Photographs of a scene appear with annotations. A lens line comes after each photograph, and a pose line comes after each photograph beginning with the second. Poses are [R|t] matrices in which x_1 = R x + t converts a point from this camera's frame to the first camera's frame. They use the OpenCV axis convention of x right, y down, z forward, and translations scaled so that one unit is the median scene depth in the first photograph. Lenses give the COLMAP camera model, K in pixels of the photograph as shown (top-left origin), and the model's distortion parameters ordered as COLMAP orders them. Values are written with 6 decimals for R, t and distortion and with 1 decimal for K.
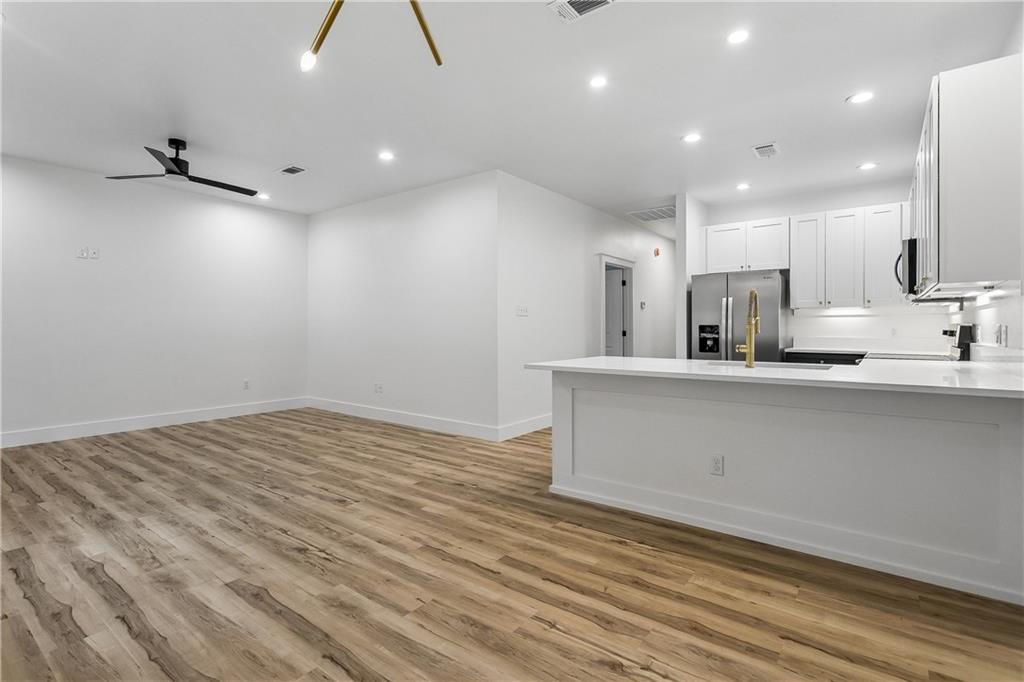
lens RADIAL K [[488.5, 0, 511.5], [0, 488.5, 324.9], [0, 0, 1]] dist [0.003998, 0.000610]
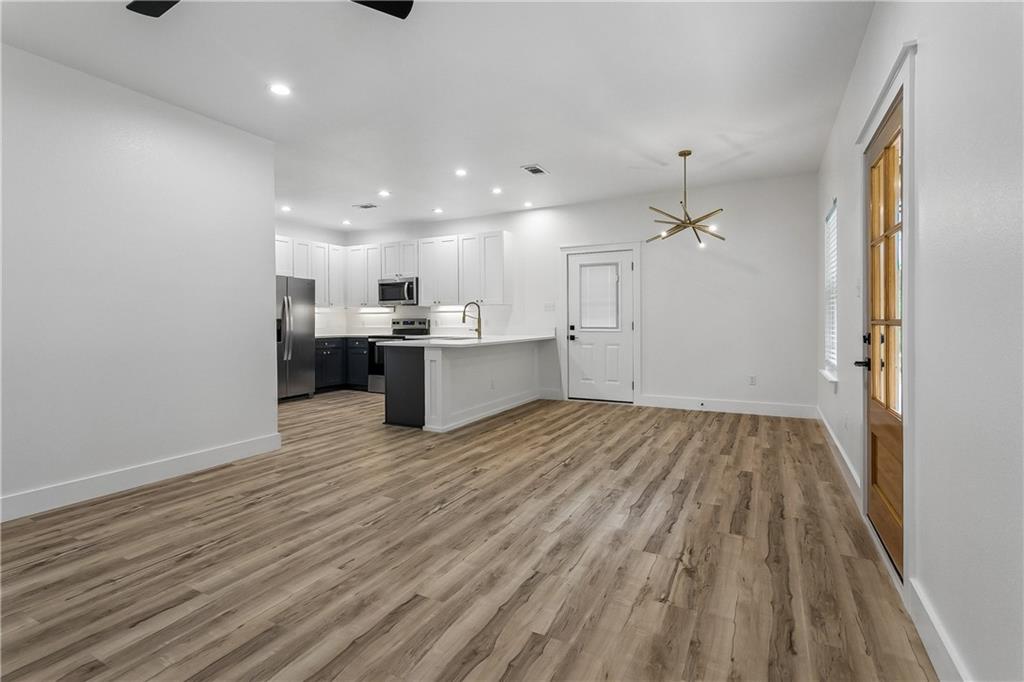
lens RADIAL K [[488.5, 0, 503.4], [0, 488.5, 326.6], [0, 0, 1]] dist [0.003998, 0.000610]
pose [[-0.152295, -0.014225, 0.988233, -1.666402], [0.000203, 0.999896, 0.014424, 0.003516], [-0.988335, 0.002398, -0.152276, 1.247999]]
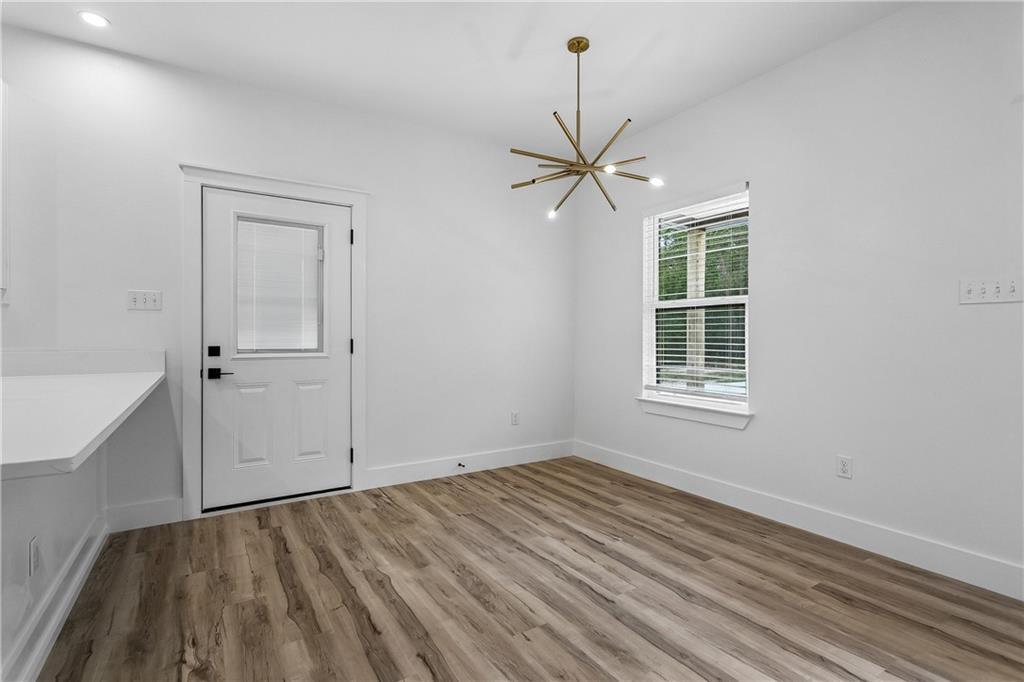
lens RADIAL K [[488.5, 0, 508.3], [0, 488.5, 338.0], [0, 0, 1]] dist [0.003998, 0.000610]
pose [[-0.934578, -0.002683, 0.355747, -0.337800], [-0.003887, 0.999989, -0.002669, 0.014034], [-0.355736, -0.003878, -0.934578, 1.324152]]
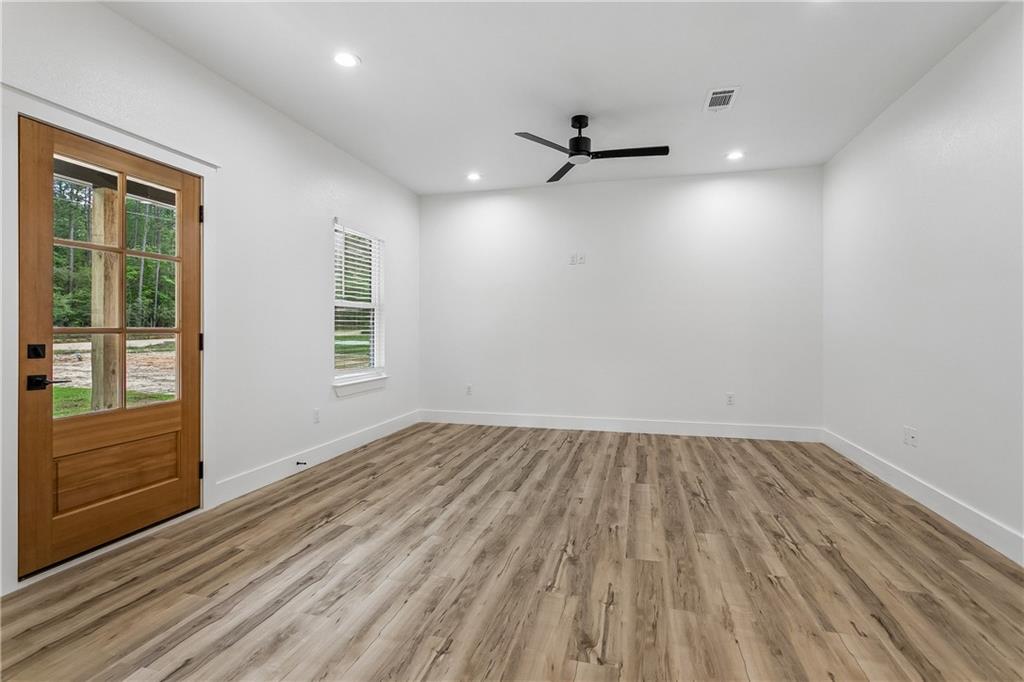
lens RADIAL K [[488.5, 0, 507.9], [0, 488.5, 335.1], [0, 0, 1]] dist [0.003998, 0.000610]
pose [[0.378328, 0.005060, -0.925658, 0.136055], [0.007422, 0.999936, 0.008499, 0.014559], [0.925642, -0.010086, 0.378267, 0.805847]]
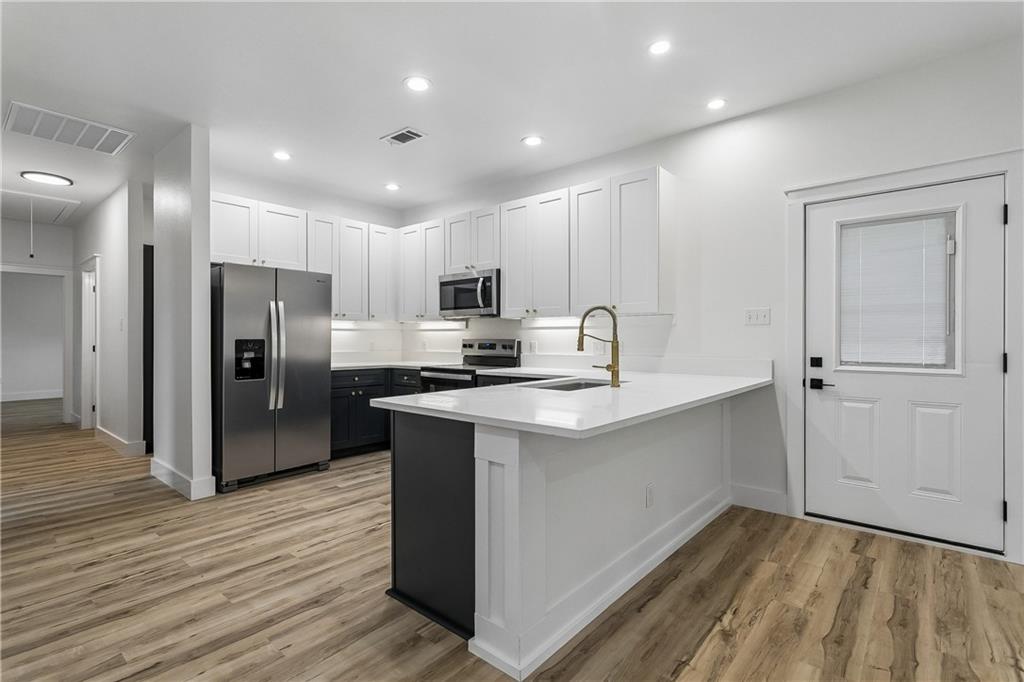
lens RADIAL K [[488.5, 0, 507.0], [0, 488.5, 336.8], [0, 0, 1]] dist [0.003998, 0.000610]
pose [[0.063797, 0.001237, 0.997962, -0.501302], [-0.005731, 0.999983, -0.000873, -0.009235], [-0.997946, -0.005664, 0.063803, 1.178179]]
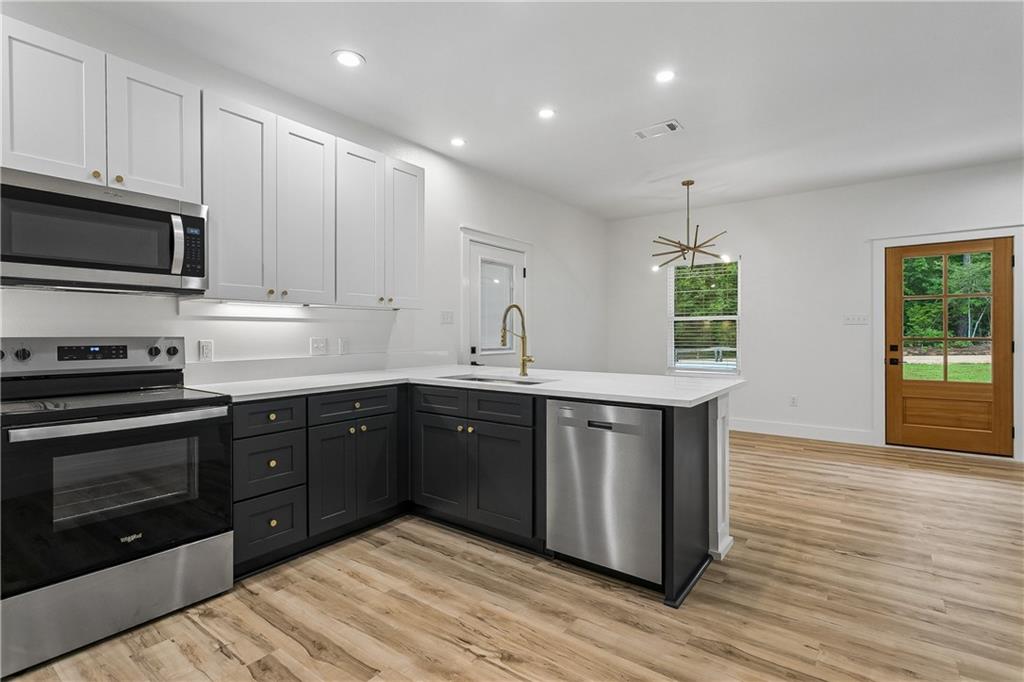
lens RADIAL K [[488.5, 0, 507.7], [0, 488.5, 336.5], [0, 0, 1]] dist [0.003998, 0.000610]
pose [[-0.999990, 0.001550, -0.004089, 0.539234], [0.001553, 0.999999, -0.000675, -0.001188], [0.004088, -0.000681, -0.999991, 2.160012]]
